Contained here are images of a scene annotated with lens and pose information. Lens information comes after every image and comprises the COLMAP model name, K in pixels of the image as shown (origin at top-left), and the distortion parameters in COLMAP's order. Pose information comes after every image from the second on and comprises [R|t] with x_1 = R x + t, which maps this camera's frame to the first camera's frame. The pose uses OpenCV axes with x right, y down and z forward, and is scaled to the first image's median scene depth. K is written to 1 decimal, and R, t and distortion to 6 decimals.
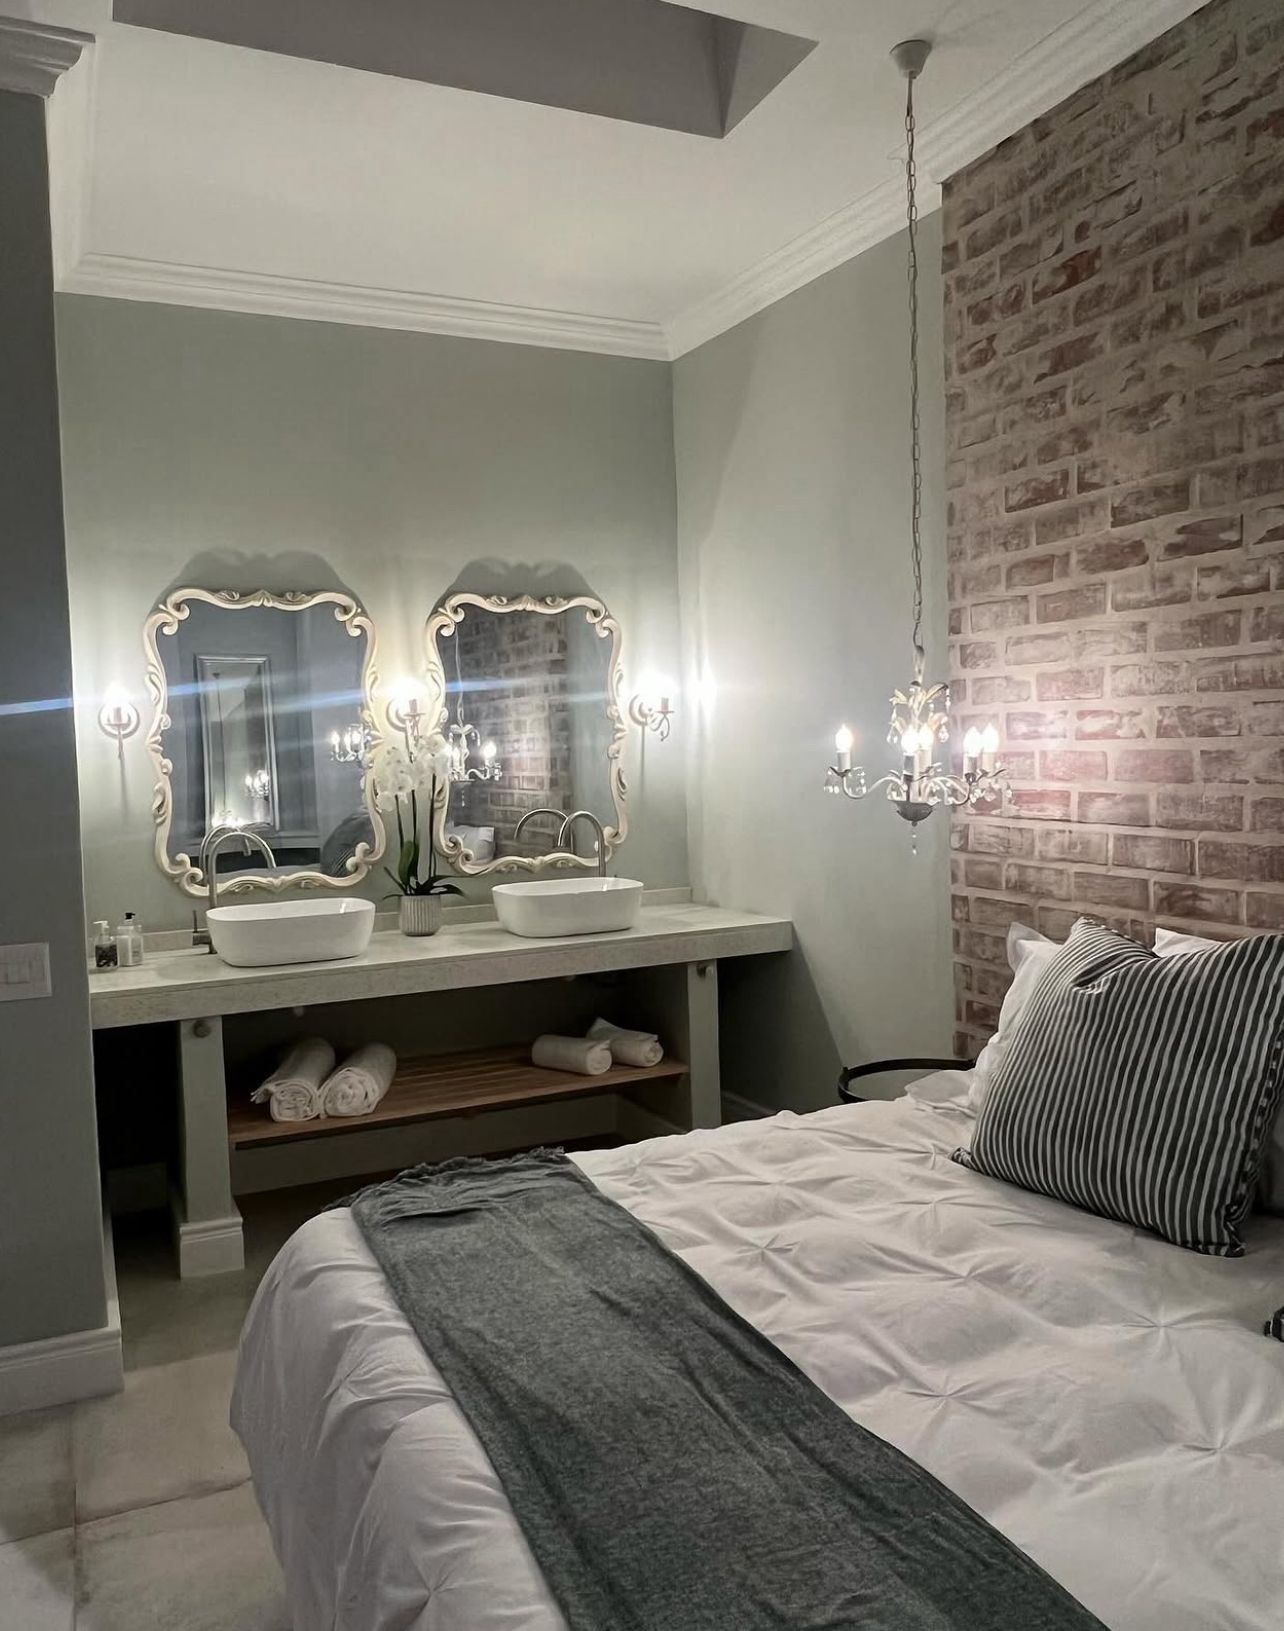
lens RADIAL K [[1249.5, 0, 642.0], [0, 1249.5, 819.0], [0, 0, 1]] dist [0.008677, -0.009497]
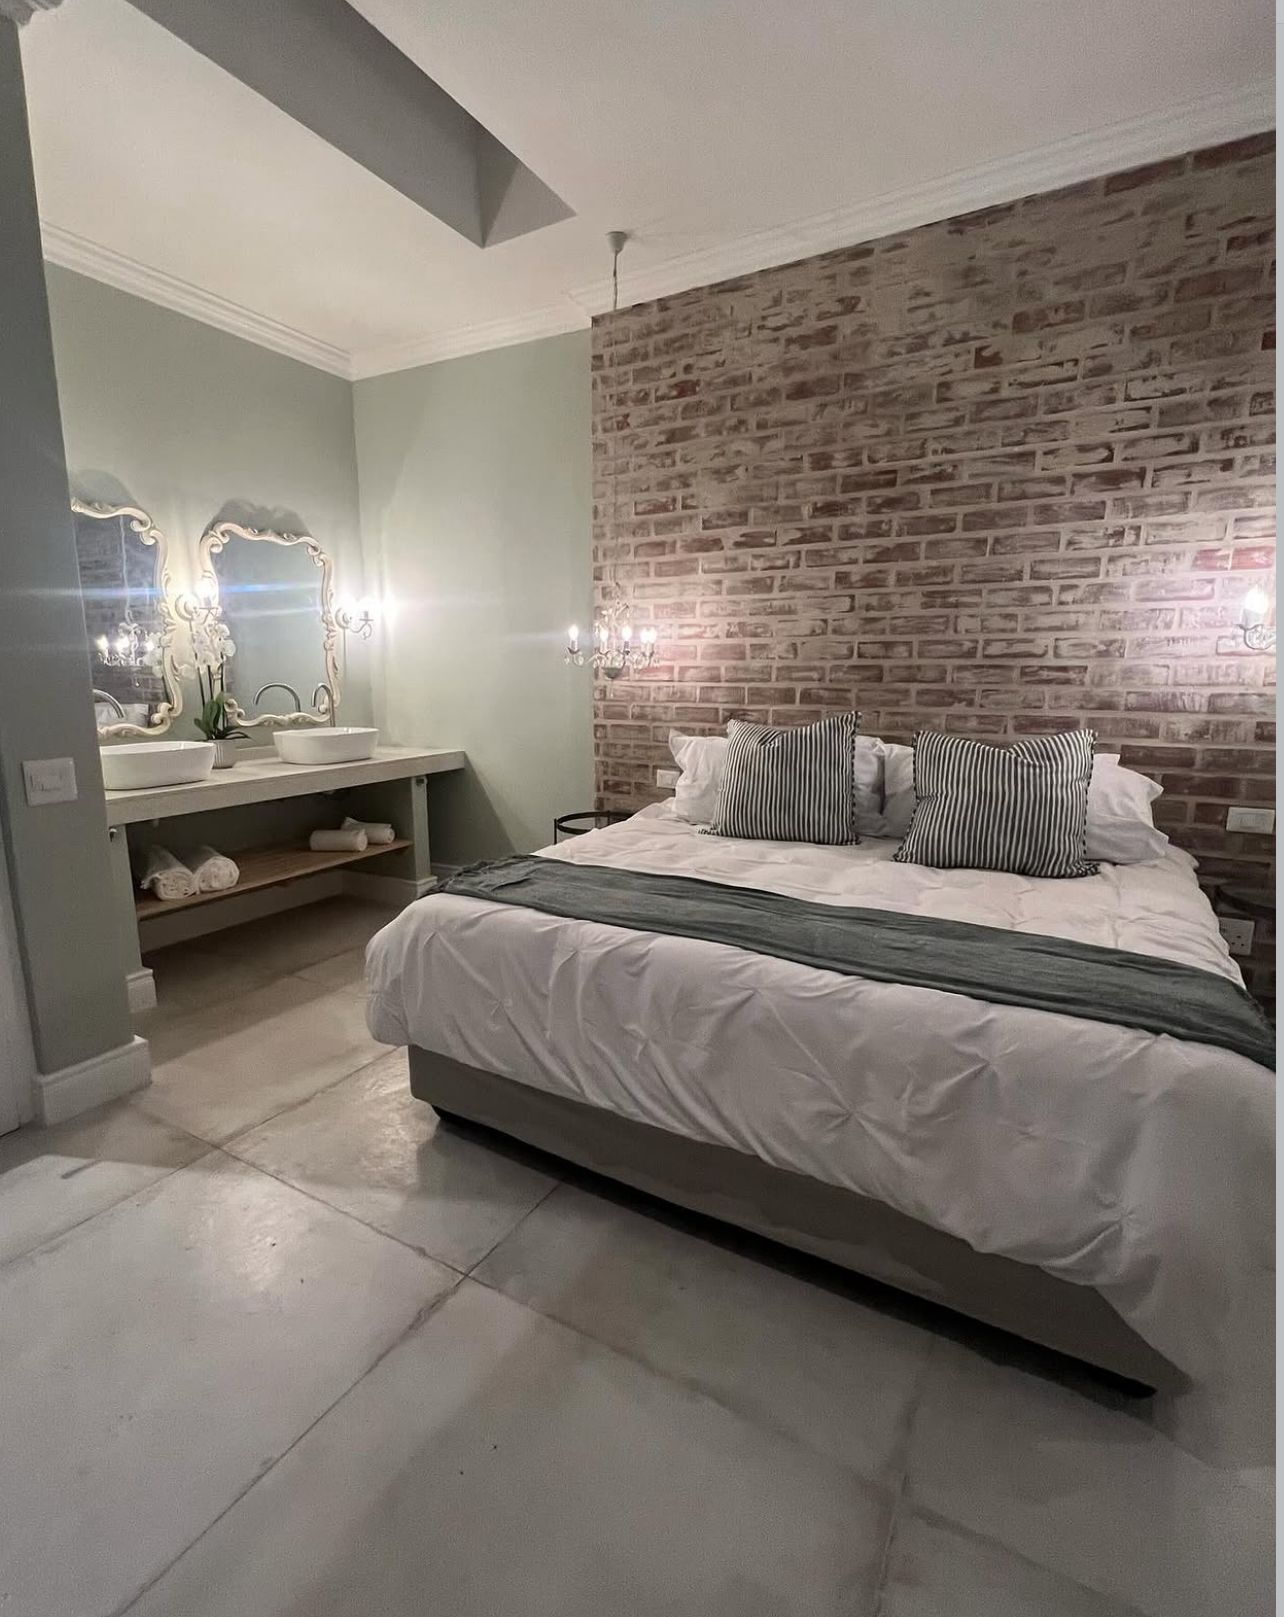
lens RADIAL K [[762.1, 0, 641.1], [0, 762.1, 807.4], [0, 0, 1]] dist [-0.001737, -0.000544]
pose [[0.816496, -0.076597, 0.572248, -0.385480], [0.011340, 0.993097, 0.116749, 0.056061], [-0.577240, -0.088835, 0.811728, 0.028793]]
